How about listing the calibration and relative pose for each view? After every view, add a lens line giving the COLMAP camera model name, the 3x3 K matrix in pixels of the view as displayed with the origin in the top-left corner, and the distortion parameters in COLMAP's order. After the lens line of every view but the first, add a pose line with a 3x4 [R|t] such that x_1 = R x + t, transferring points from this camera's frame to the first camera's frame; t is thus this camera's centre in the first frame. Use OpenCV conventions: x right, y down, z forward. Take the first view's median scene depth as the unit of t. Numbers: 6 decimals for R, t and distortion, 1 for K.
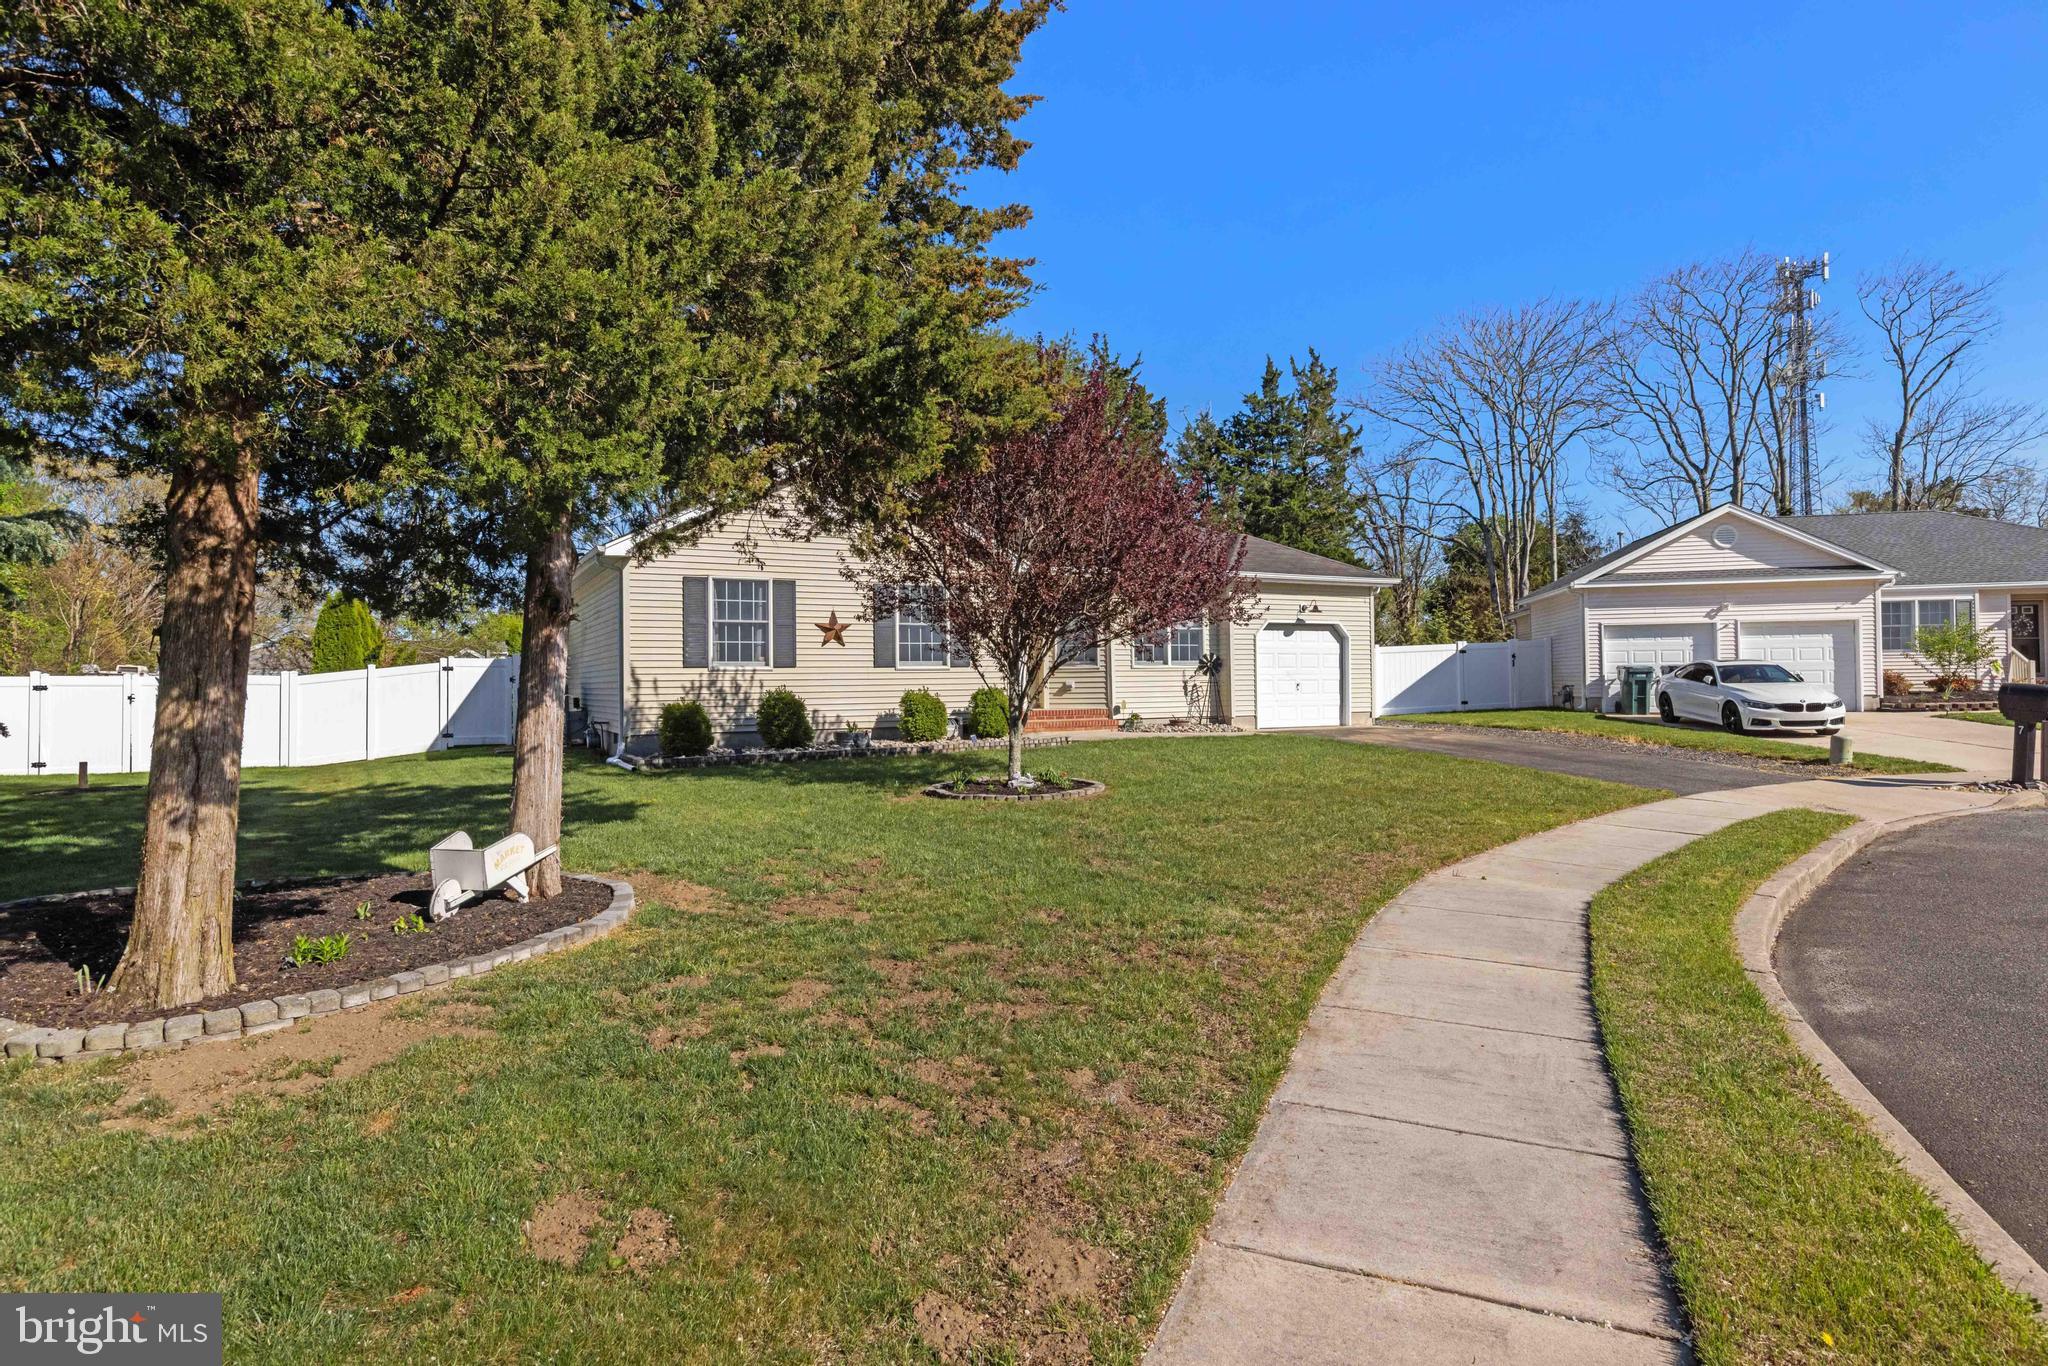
lens RADIAL K [[1118.7, 0, 1025.6], [0, 1118.7, 645.4], [0, 0, 1]] dist [-0.001488, -0.000377]
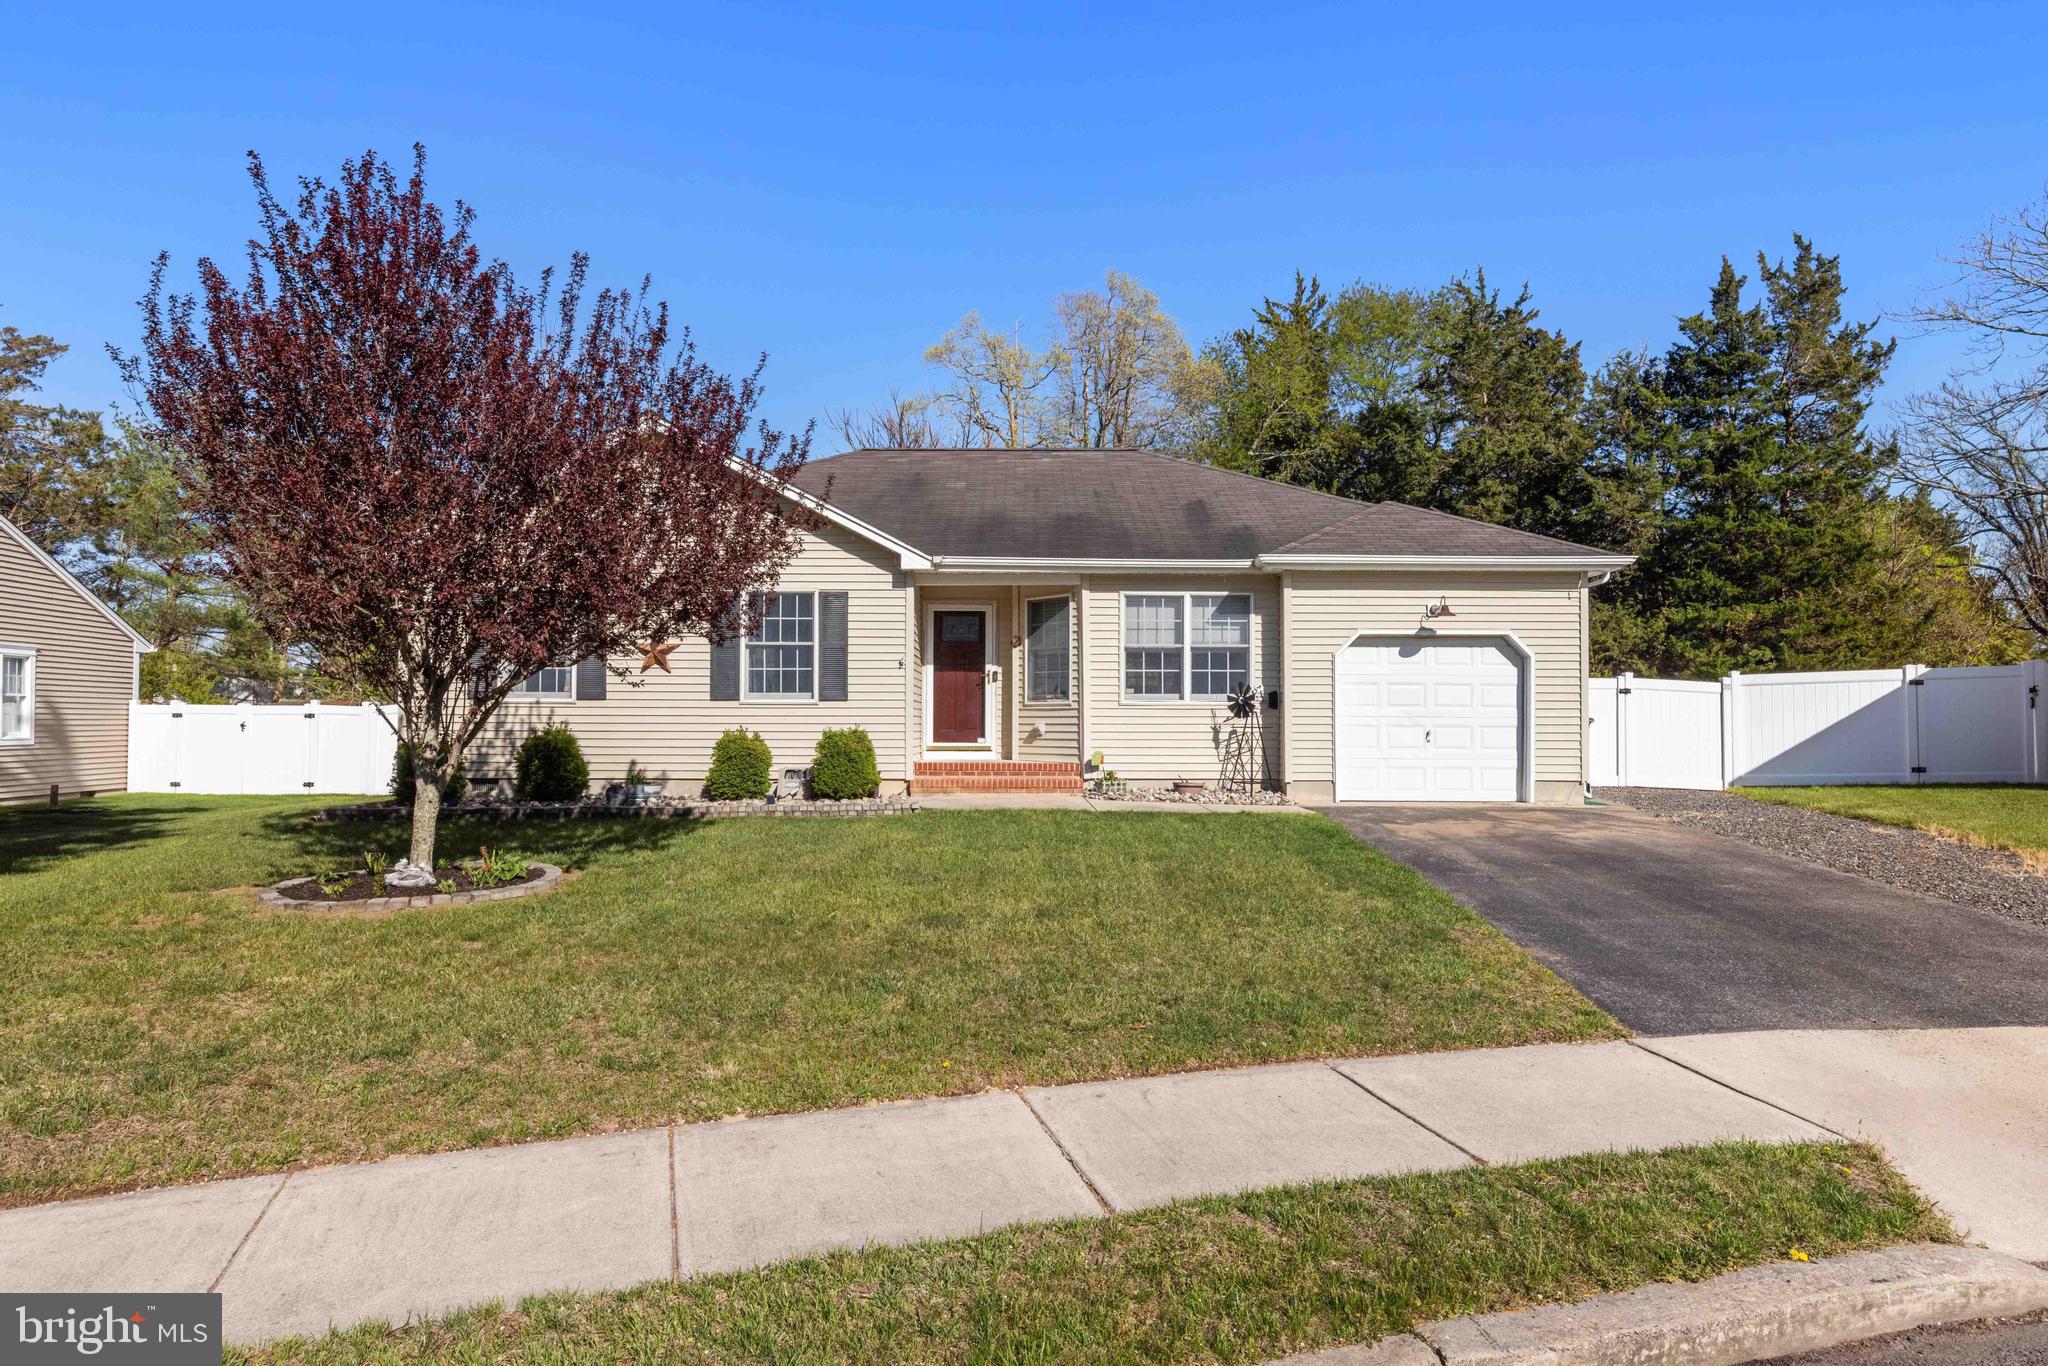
lens RADIAL K [[1177.9, 0, 1024.0], [0, 1177.9, 683.0], [0, 0, 1]] dist [-0.002043, 0.000585]
pose [[0.883344, -0.001103, -0.468723, 0.364104], [0.001375, 0.999999, 0.000239, 0.006540], [0.468722, -0.000855, 0.883345, 0.323544]]
